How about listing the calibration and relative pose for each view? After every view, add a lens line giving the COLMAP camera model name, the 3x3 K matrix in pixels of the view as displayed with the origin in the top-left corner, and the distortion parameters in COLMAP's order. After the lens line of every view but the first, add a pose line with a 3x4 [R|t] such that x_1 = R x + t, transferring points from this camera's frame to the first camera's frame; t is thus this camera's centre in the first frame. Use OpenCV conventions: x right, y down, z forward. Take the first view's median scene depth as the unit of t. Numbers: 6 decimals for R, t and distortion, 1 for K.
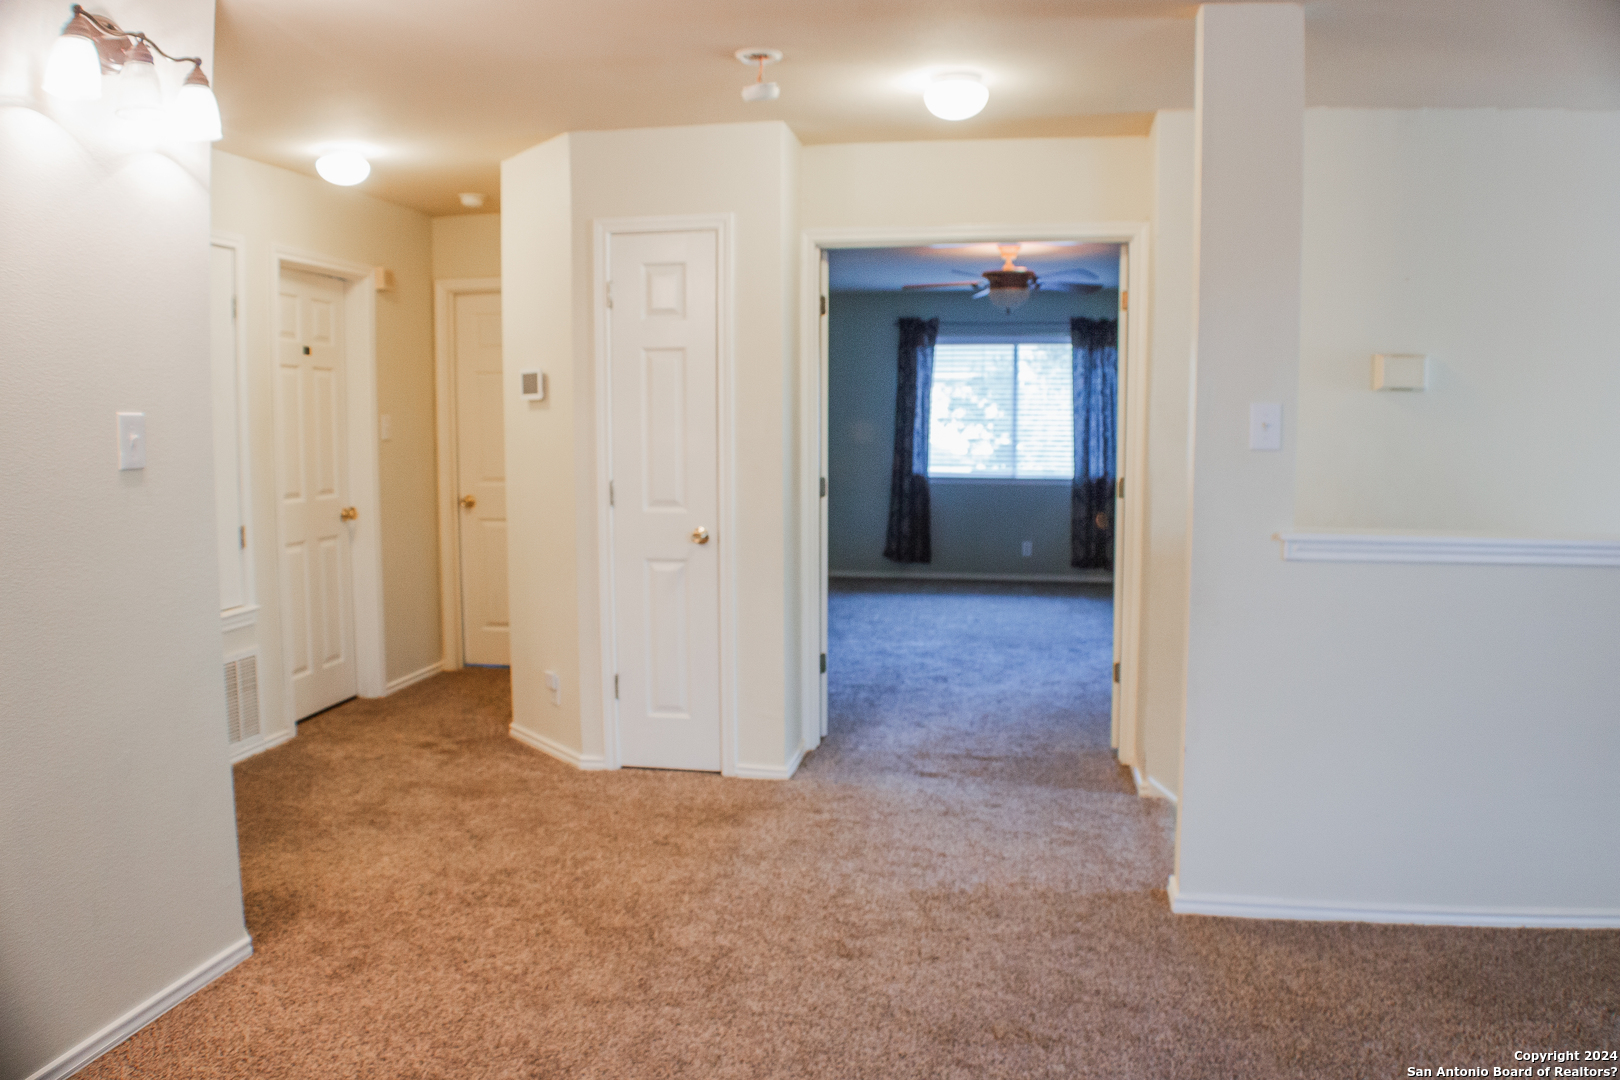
lens RADIAL K [[1175.8, 0, 804.5], [0, 1175.8, 537.1], [0, 0, 1]] dist [-0.096294, -0.019198]
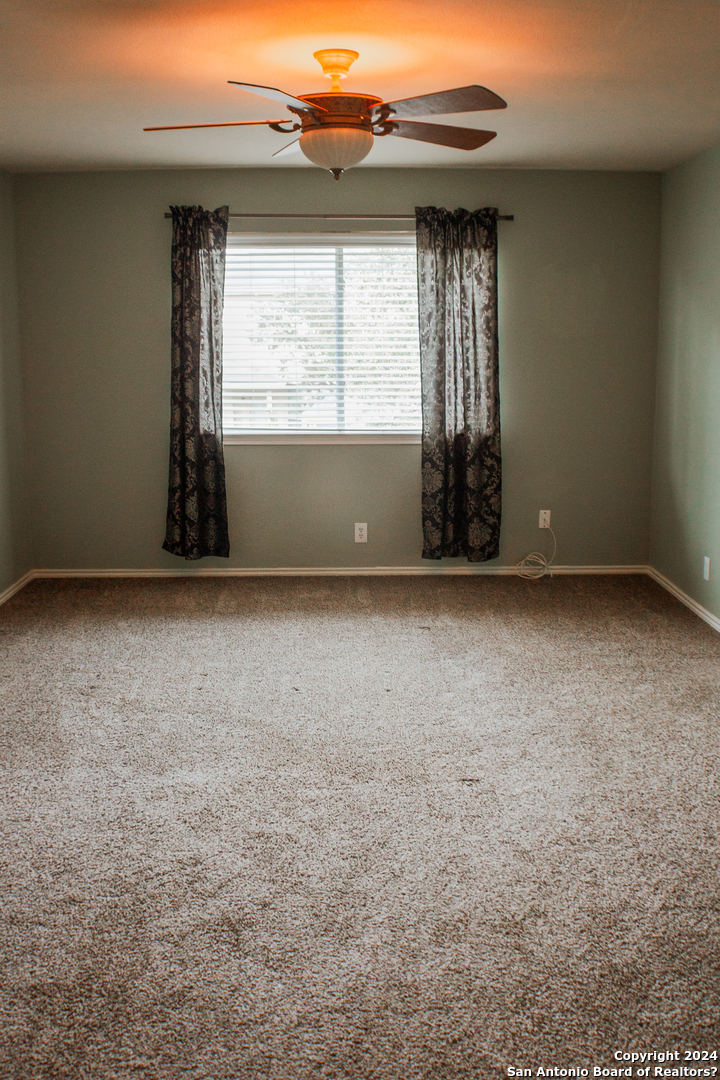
lens RADIAL K [[1169.4, 0, 360.4], [0, 1169.4, 543.6], [0, 0, 1]] dist [0.010533, 0.000000]
pose [[0.978948, -0.040966, 0.199959, 0.043998], [0.025774, 0.996620, 0.077998, -0.040221], [-0.202478, -0.071202, 0.976695, 0.292600]]
